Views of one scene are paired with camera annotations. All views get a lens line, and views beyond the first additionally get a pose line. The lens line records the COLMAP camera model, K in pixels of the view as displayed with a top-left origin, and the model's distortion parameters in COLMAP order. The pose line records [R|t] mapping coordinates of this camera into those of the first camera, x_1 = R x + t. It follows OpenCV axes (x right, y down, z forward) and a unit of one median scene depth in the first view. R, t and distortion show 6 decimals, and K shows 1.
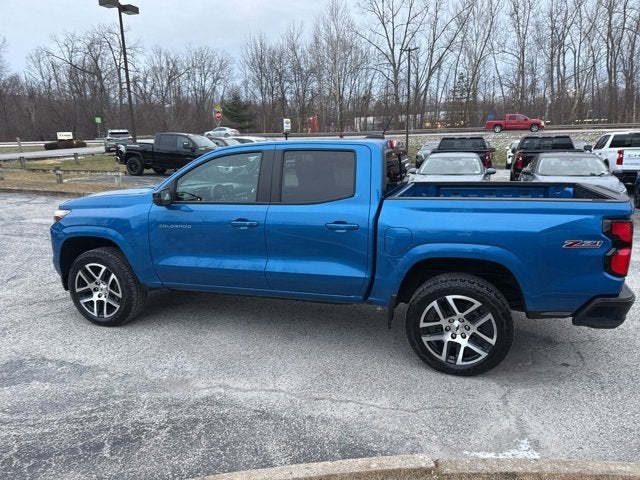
lens RADIAL K [[450.2, 0, 323.3], [0, 450.2, 245.0], [0, 0, 1]] dist [0.038330, -0.042089]
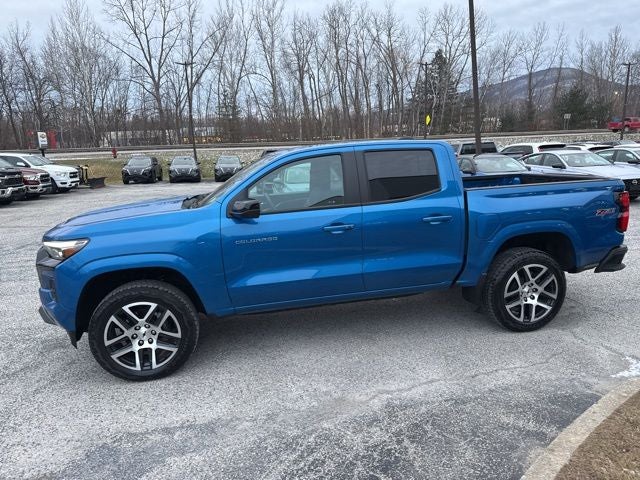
lens RADIAL K [[450.2, 0, 324.8], [0, 450.2, 242.7], [0, 0, 1]] dist [0.038330, -0.042089]
pose [[0.863231, -0.118008, 0.490822, -0.602071], [0.136632, 0.990620, -0.002127, -0.015537], [-0.485967, 0.068898, 0.871257, 0.155094]]
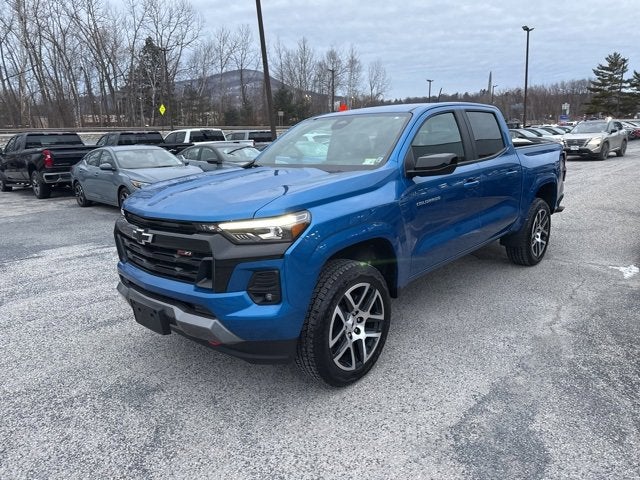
lens RADIAL K [[450.2, 0, 325.9], [0, 450.2, 241.9], [0, 0, 1]] dist [0.038330, -0.042089]
pose [[0.412880, -0.208327, 0.886640, -1.071685], [0.227758, 0.966176, 0.120955, -0.102812], [-0.881848, 0.152000, 0.446363, 0.753301]]
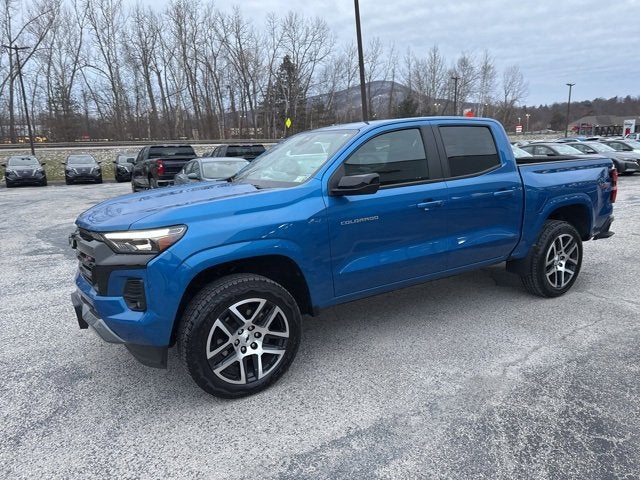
lens RADIAL K [[450.2, 0, 325.9], [0, 450.2, 239.9], [0, 0, 1]] dist [0.038330, -0.042089]
pose [[0.649484, -0.157197, 0.743949, -0.899342], [0.192550, 0.980509, 0.039082, -0.046197], [-0.735592, 0.117865, 0.667093, 0.481024]]
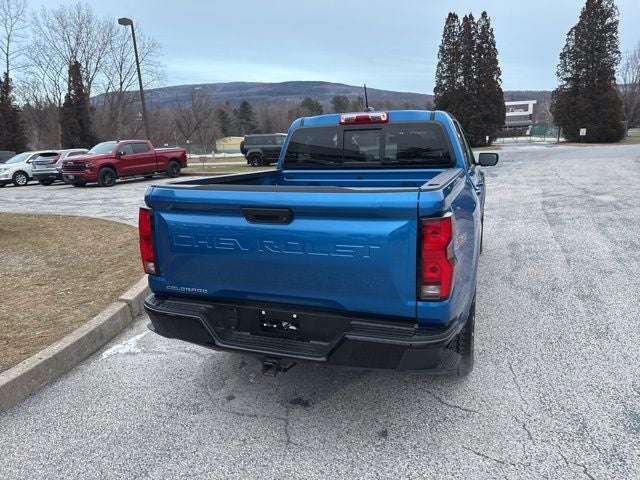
lens RADIAL K [[450.2, 0, 324.5], [0, 450.2, 243.7], [0, 0, 1]] dist [0.038330, -0.042089]
pose [[-0.035911, 0.231435, -0.972187, 1.034170], [-0.193774, 0.952740, 0.233963, -0.173116], [0.980389, 0.196787, 0.010632, 0.923840]]
